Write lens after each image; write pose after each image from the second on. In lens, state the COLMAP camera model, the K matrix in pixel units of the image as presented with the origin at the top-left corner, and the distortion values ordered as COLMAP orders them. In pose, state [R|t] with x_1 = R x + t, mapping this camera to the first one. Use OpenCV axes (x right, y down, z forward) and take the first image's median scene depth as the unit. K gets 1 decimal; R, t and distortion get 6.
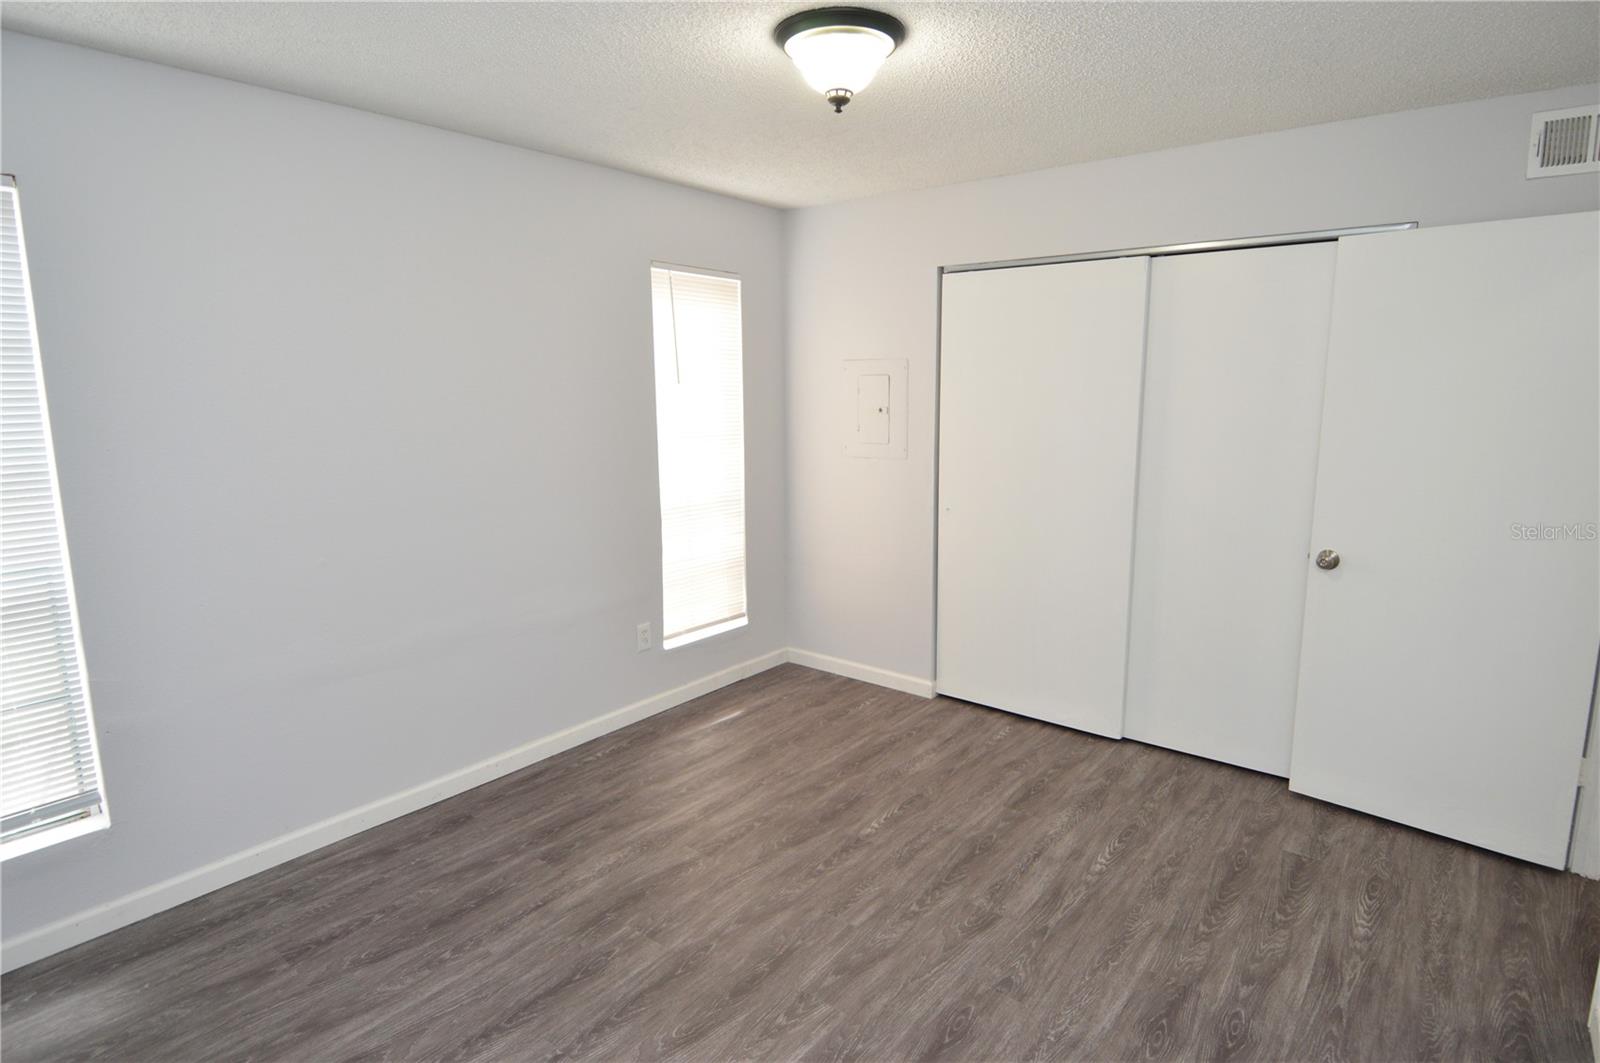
lens RADIAL K [[854.5, 0, 795.6], [0, 854.5, 506.3], [0, 0, 1]] dist [0.013640, -0.024639]
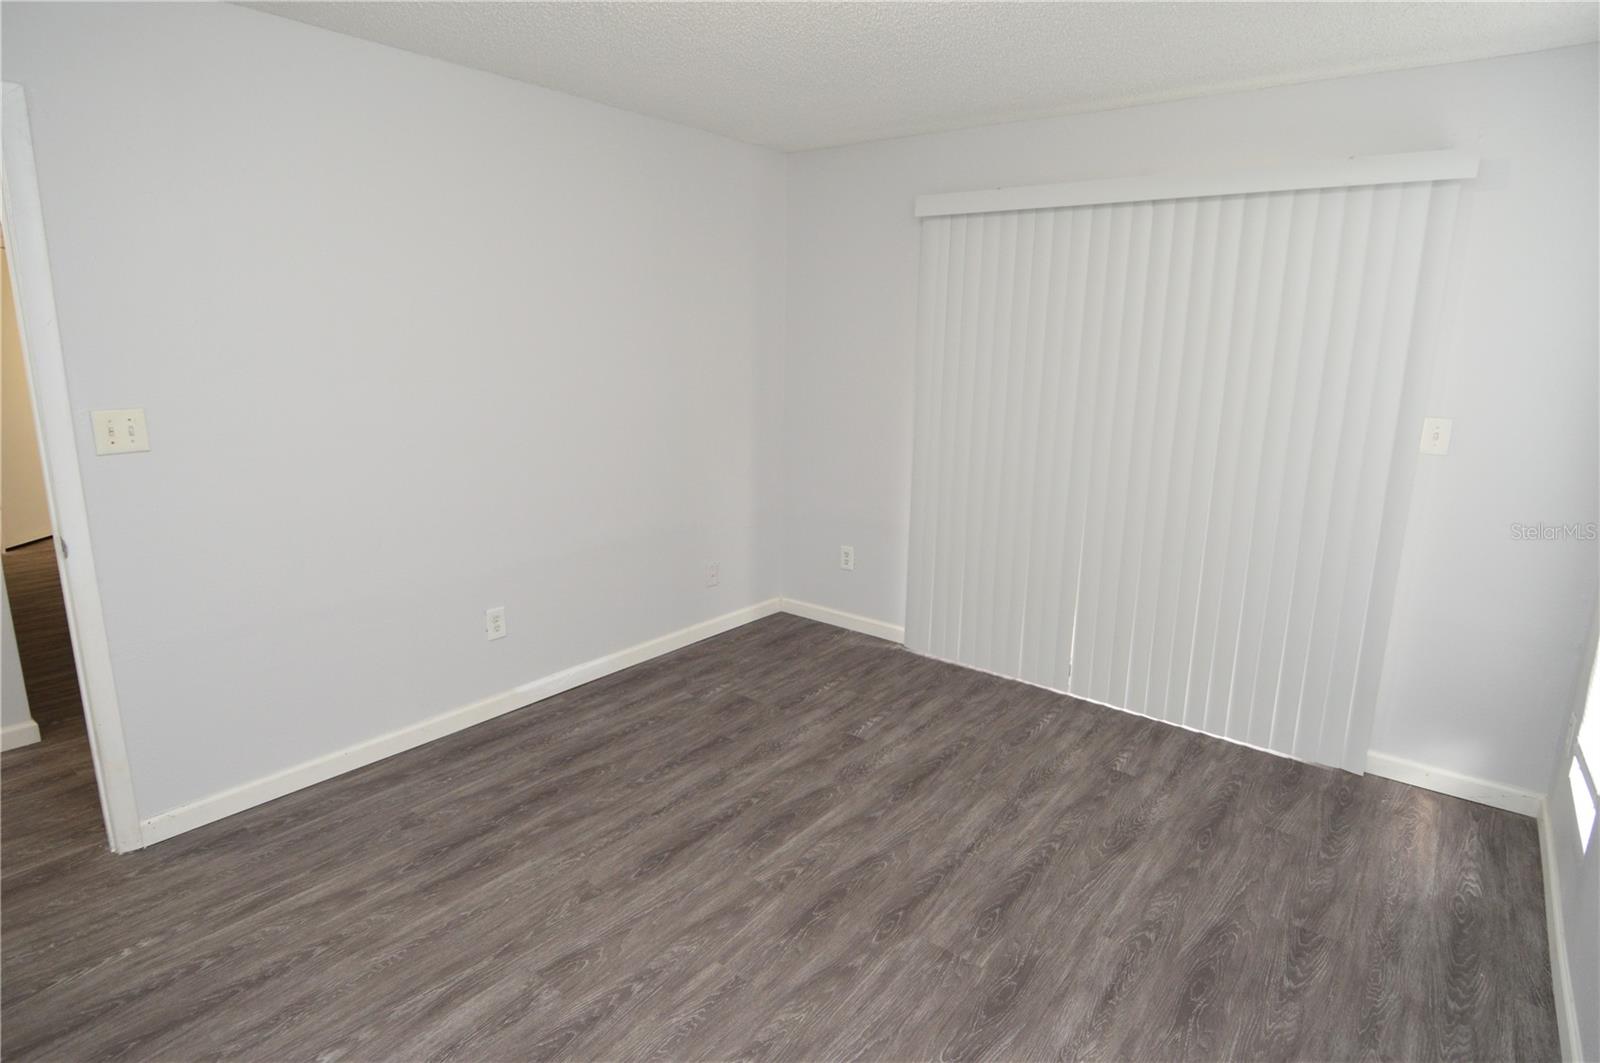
lens RADIAL K [[854.5, 0, 810.1], [0, 854.5, 514.6], [0, 0, 1]] dist [0.013640, -0.024639]
pose [[-0.999713, -0.010241, -0.021658, -0.001000], [-0.017018, 0.939874, 0.341097, -0.224360], [0.016862, 0.341367, -0.939779, 1.622412]]
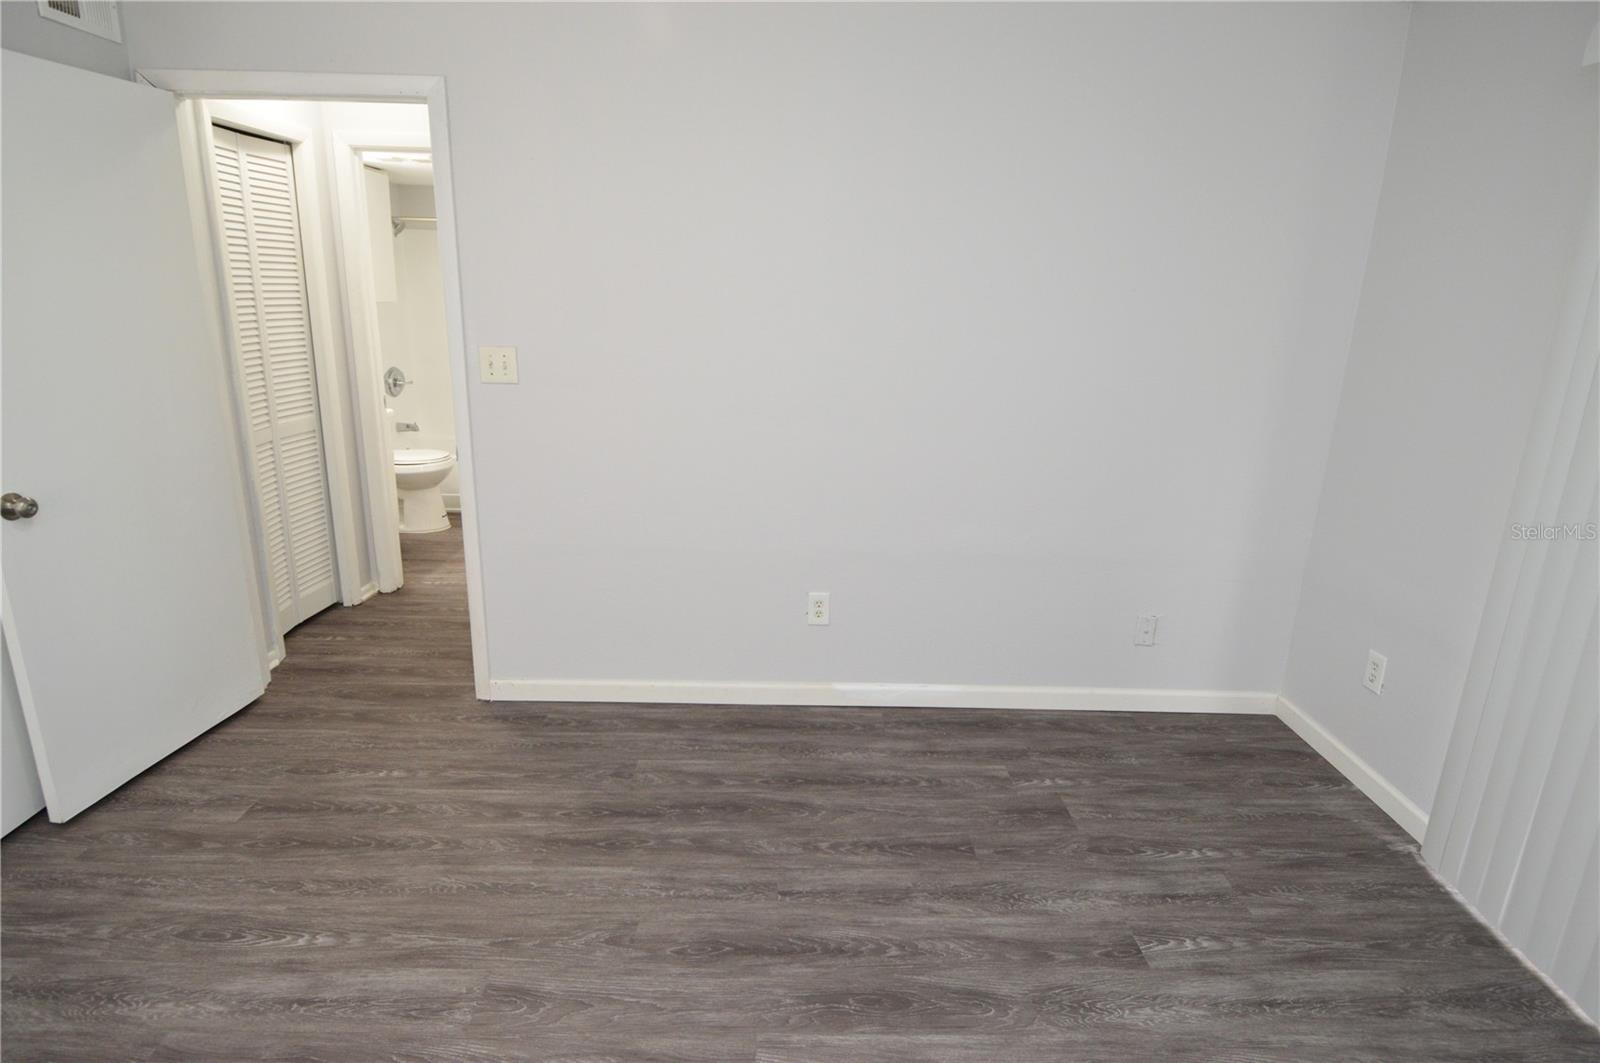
lens RADIAL K [[854.5, 0, 811.4], [0, 854.5, 520.1], [0, 0, 1]] dist [0.013640, -0.024639]
pose [[-0.643129, -0.220304, 0.733384, -0.410125], [0.081580, 0.932561, 0.351675, -0.151447], [-0.761400, 0.286002, -0.581784, 1.098343]]
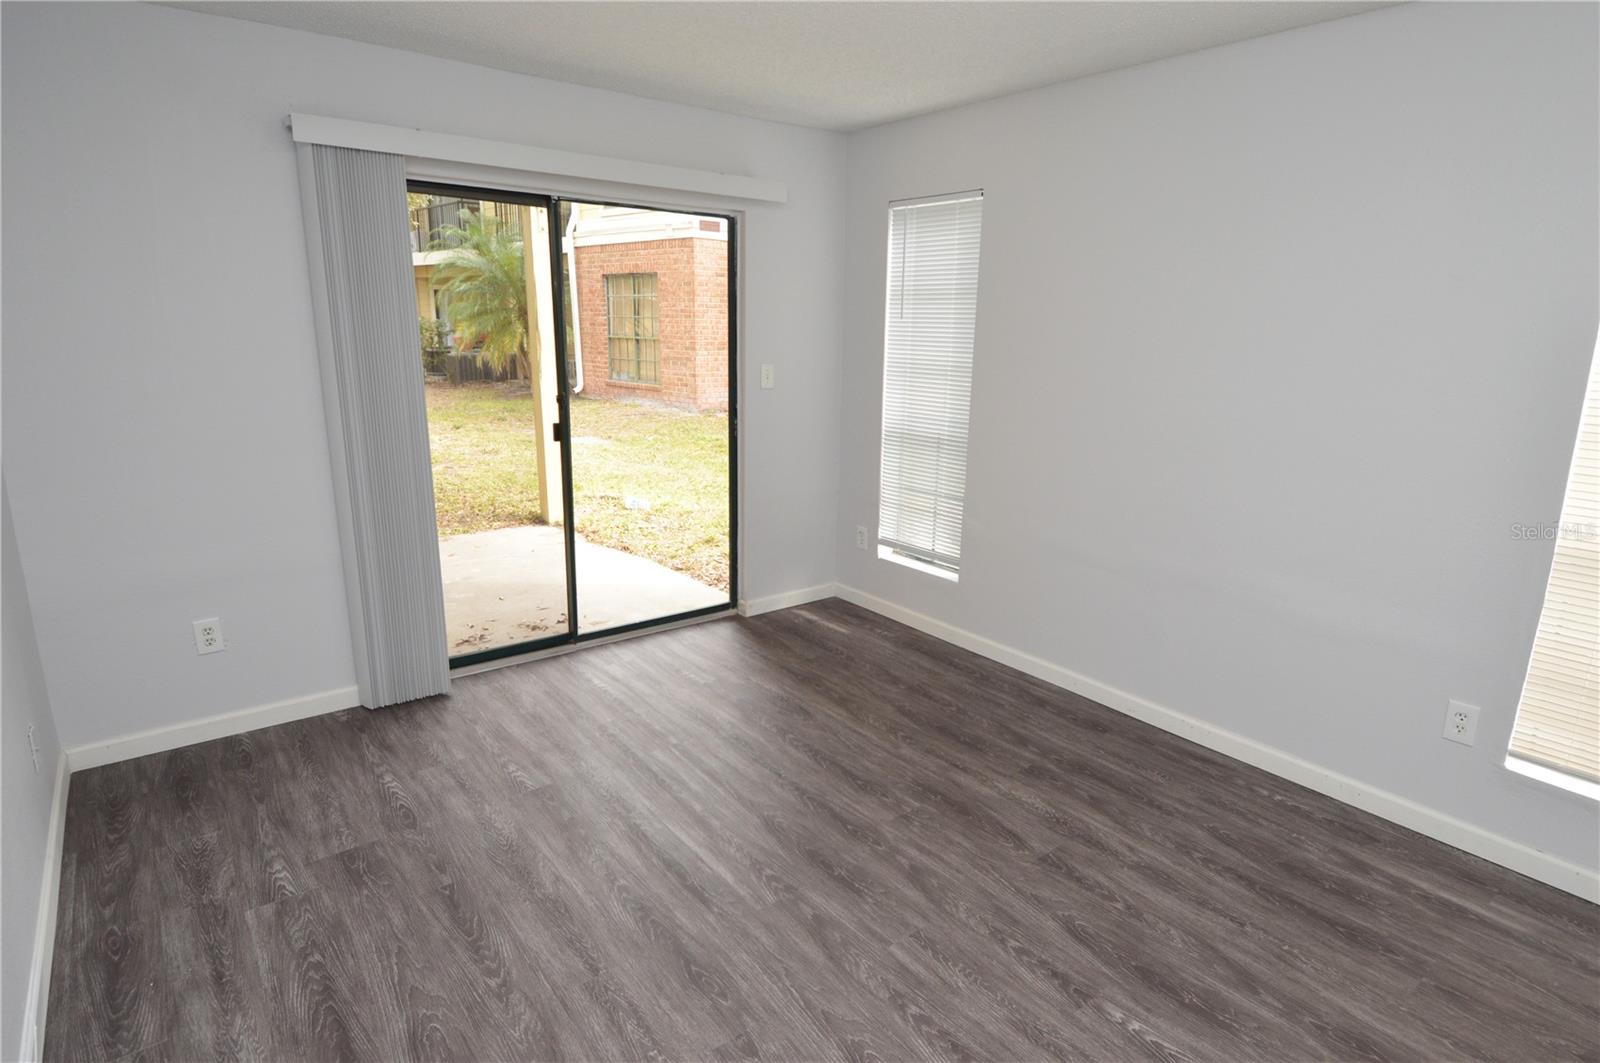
lens RADIAL K [[854.5, 0, 823.4], [0, 854.5, 504.8], [0, 0, 1]] dist [0.013640, -0.024639]
pose [[-0.213994, 0.209118, -0.954189, 0.797354], [-0.158795, 0.956376, 0.245211, -0.135314], [0.963842, 0.203994, -0.171452, 0.972380]]
